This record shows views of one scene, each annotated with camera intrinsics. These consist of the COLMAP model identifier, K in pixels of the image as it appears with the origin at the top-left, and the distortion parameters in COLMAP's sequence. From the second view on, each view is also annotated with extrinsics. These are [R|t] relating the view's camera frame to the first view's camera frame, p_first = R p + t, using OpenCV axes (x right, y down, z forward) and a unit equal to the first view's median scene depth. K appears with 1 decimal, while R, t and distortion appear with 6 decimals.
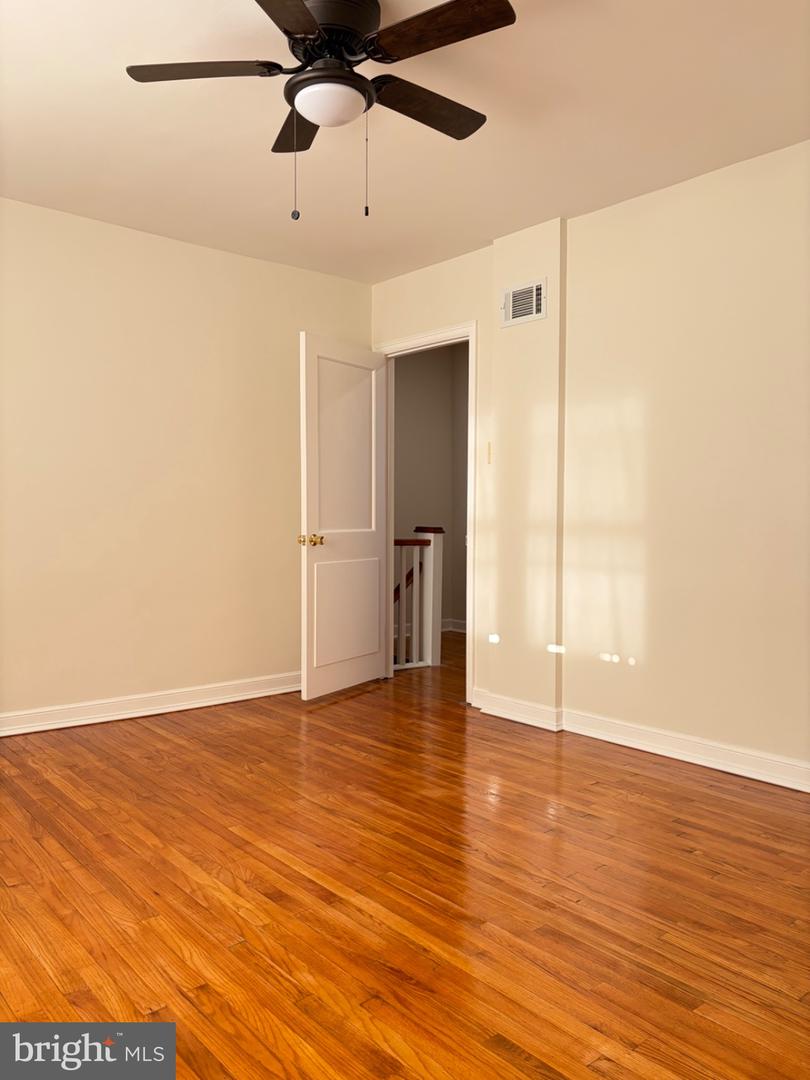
lens RADIAL K [[823.5, 0, 404.0], [0, 823.5, 541.5], [0, 0, 1]] dist [0.022994, 0.003569]
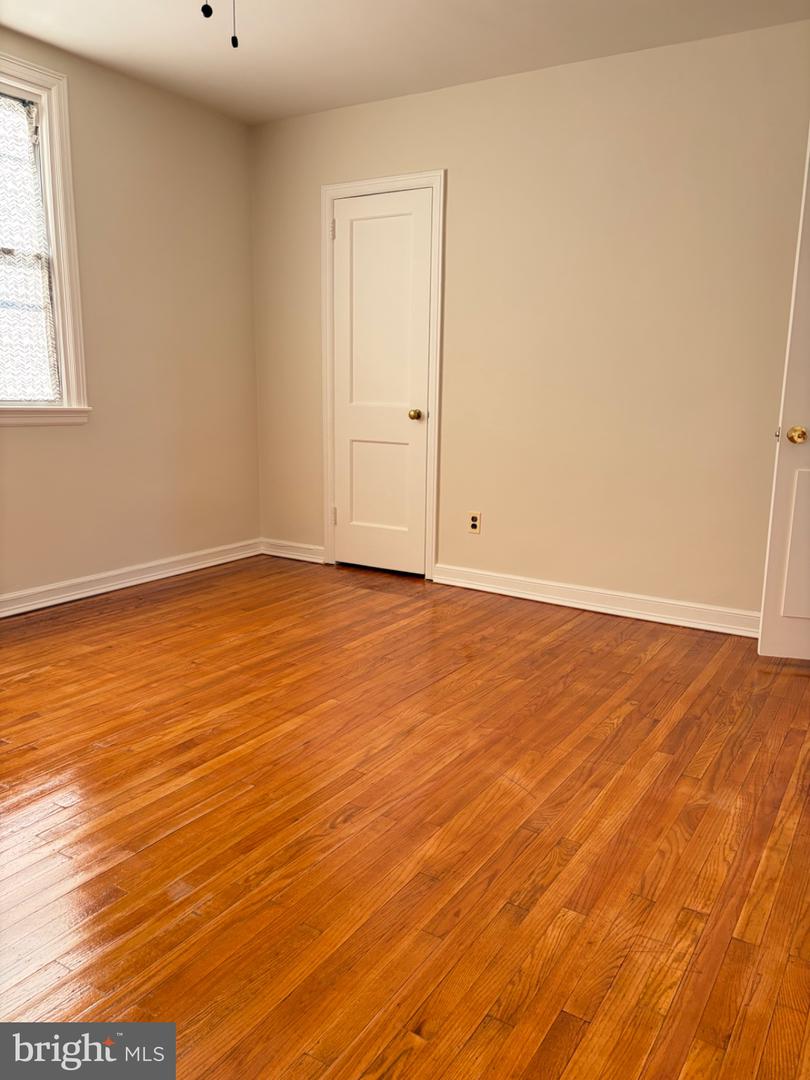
lens RADIAL K [[823.5, 0, 407.5], [0, 823.5, 541.2], [0, 0, 1]] dist [0.022994, 0.003569]
pose [[0.309946, 0.180952, -0.933376, 0.676355], [-0.051669, 0.983476, 0.173507, -0.026389], [0.949349, -0.005552, 0.314174, 0.707819]]
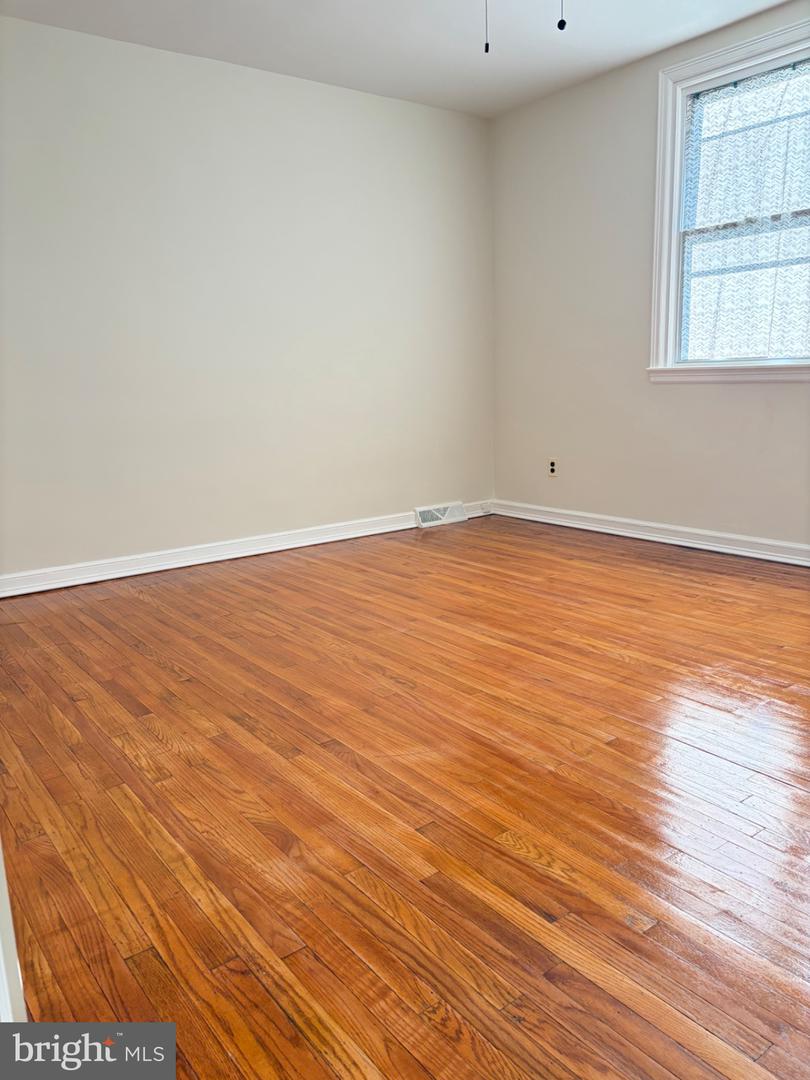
lens RADIAL K [[823.5, 0, 409.2], [0, 823.5, 538.5], [0, 0, 1]] dist [0.022994, 0.003569]
pose [[-0.998247, 0.022593, 0.054700, 0.004170], [0.034681, 0.972253, 0.231346, -0.028058], [-0.047956, 0.232837, -0.971333, 1.681425]]
